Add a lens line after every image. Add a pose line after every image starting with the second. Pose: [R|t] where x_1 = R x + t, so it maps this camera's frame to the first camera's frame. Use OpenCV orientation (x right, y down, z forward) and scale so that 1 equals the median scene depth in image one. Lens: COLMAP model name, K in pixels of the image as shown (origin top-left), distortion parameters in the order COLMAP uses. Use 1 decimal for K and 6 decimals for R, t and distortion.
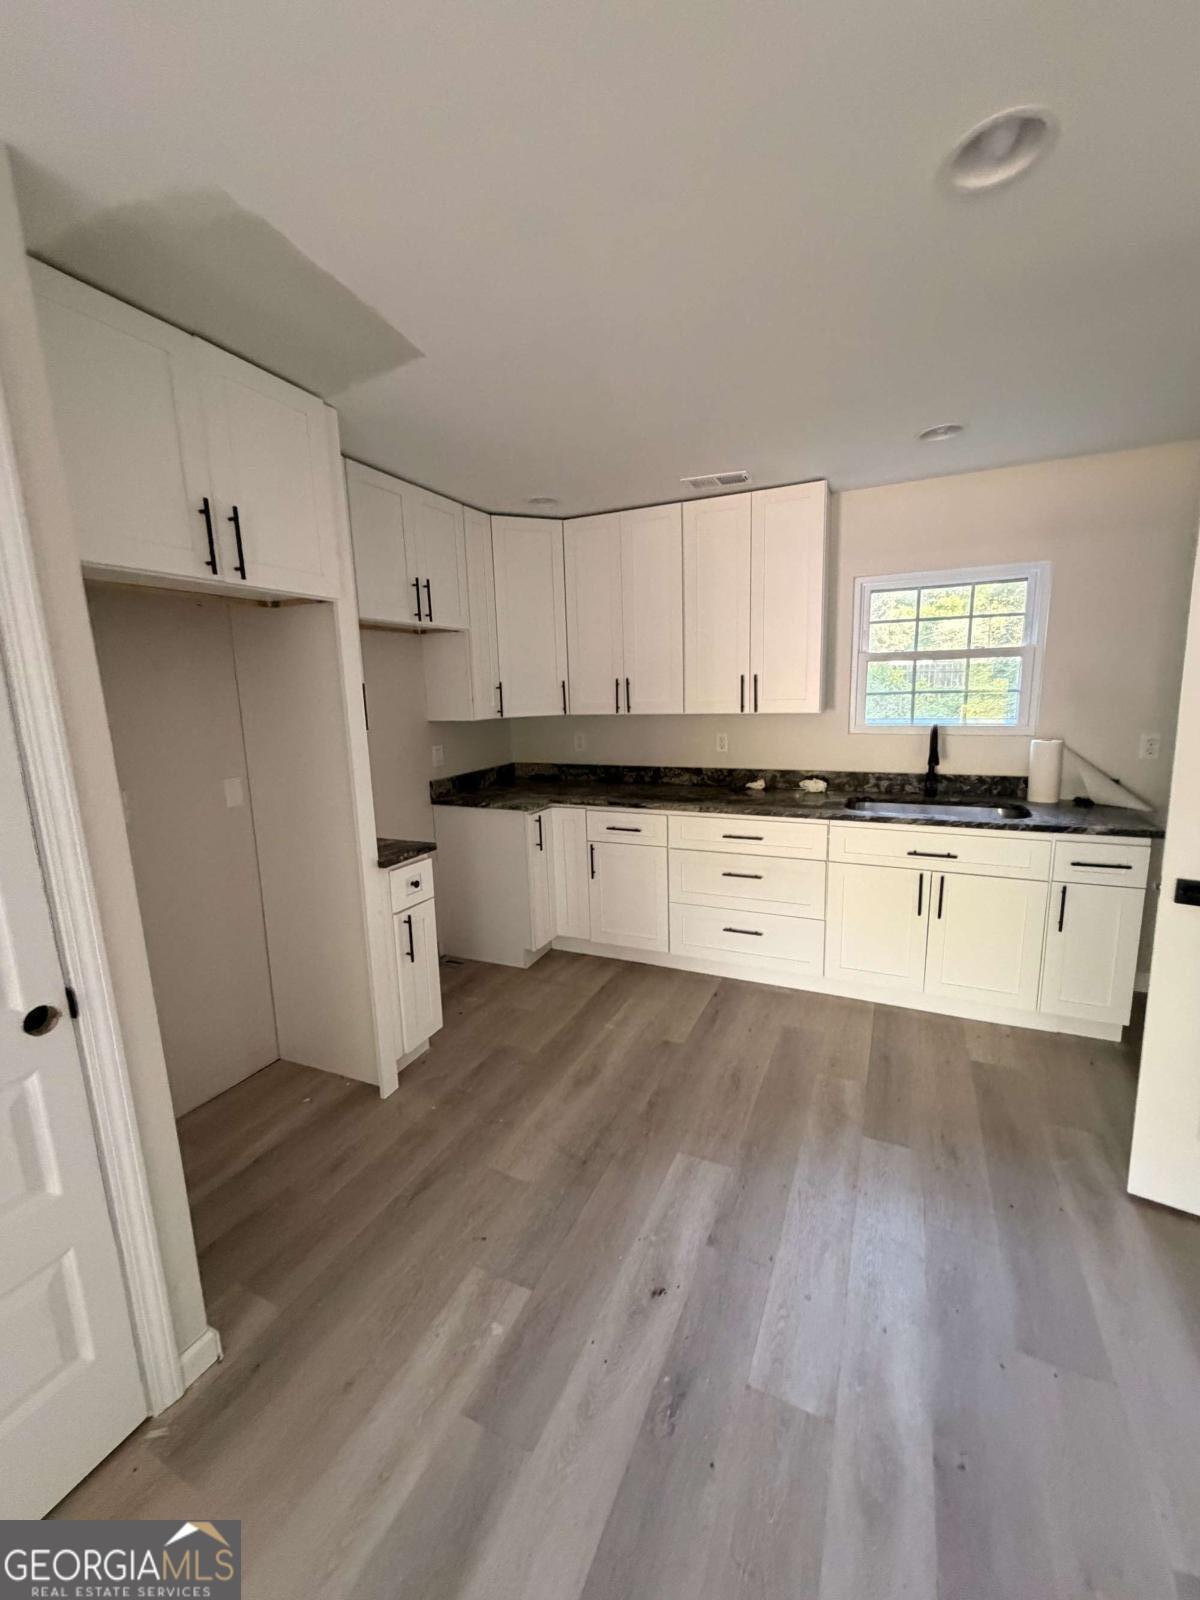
lens RADIAL K [[640.0, 0, 600.5], [0, 640.0, 793.8], [0, 0, 1]] dist [-0.009552, -0.000151]
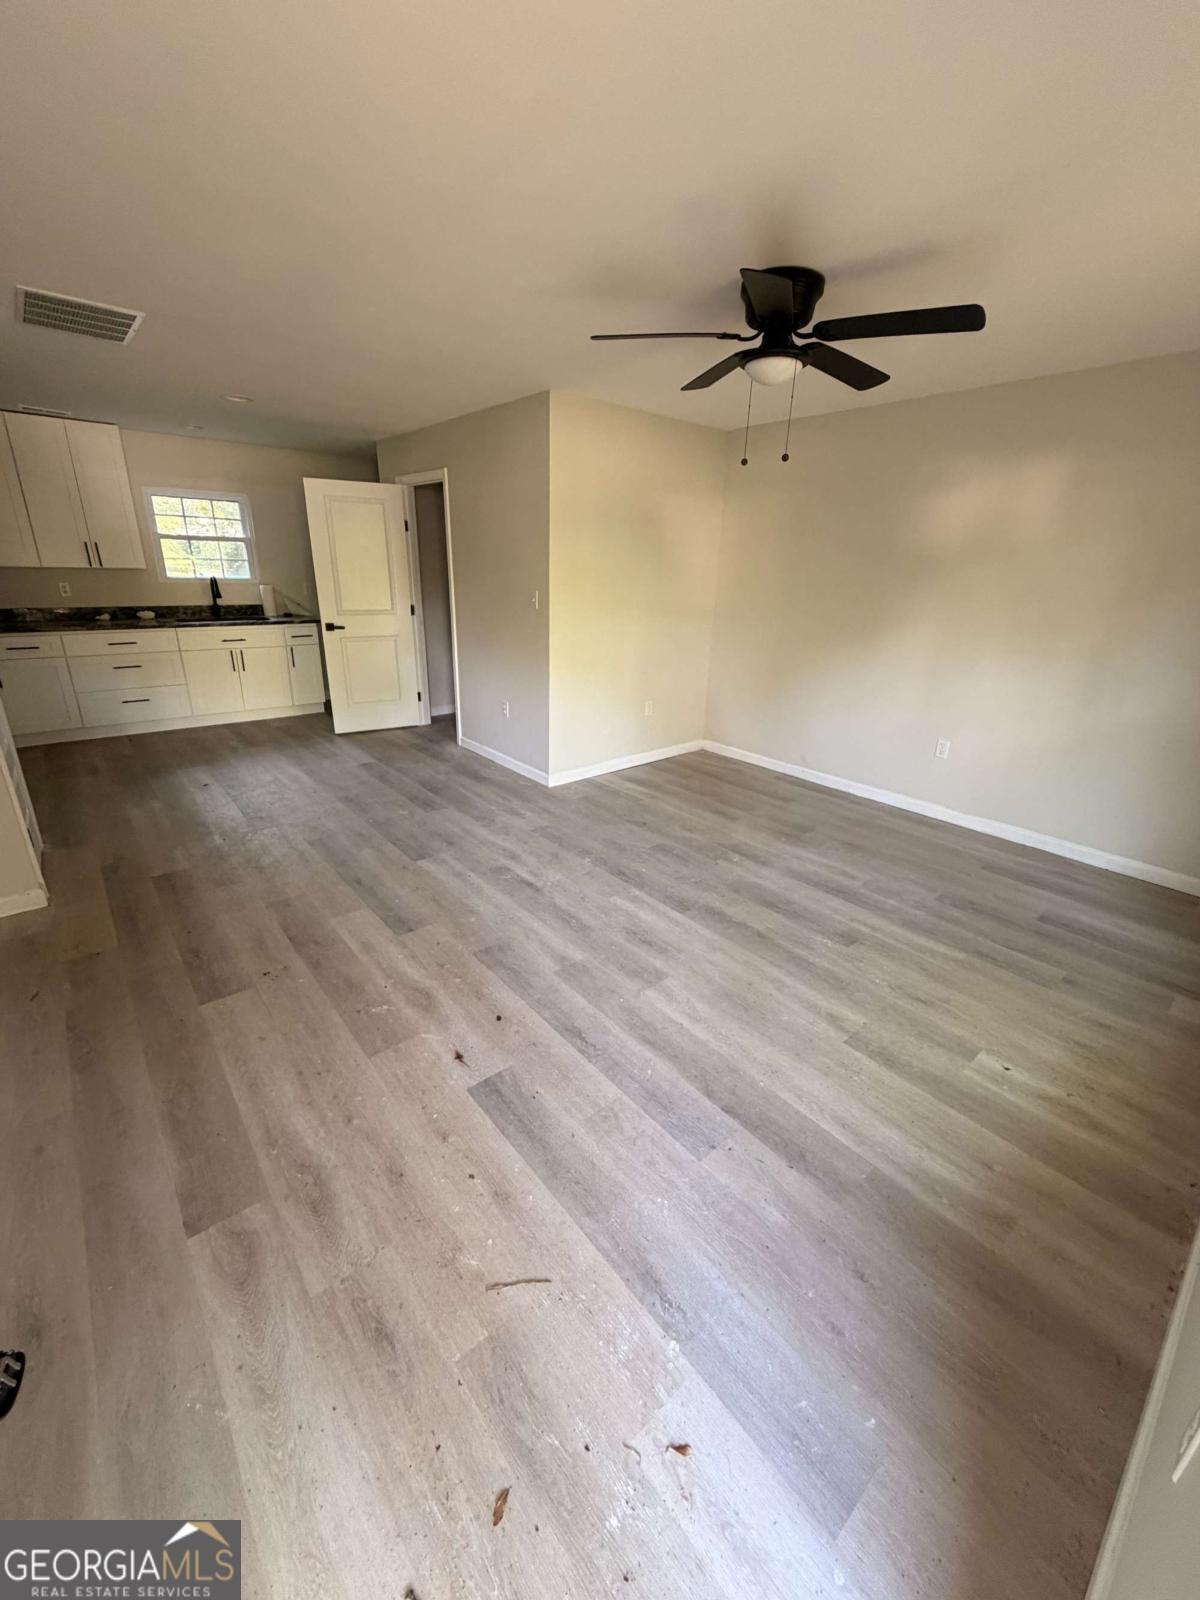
lens RADIAL K [[640.0, 0, 598.3], [0, 640.0, 797.9], [0, 0, 1]] dist [-0.009552, -0.000151]
pose [[0.419073, -0.269025, 0.867181, -0.822237], [0.107653, 0.963081, 0.246752, 0.182458], [-0.901548, -0.010052, 0.432563, -0.871635]]
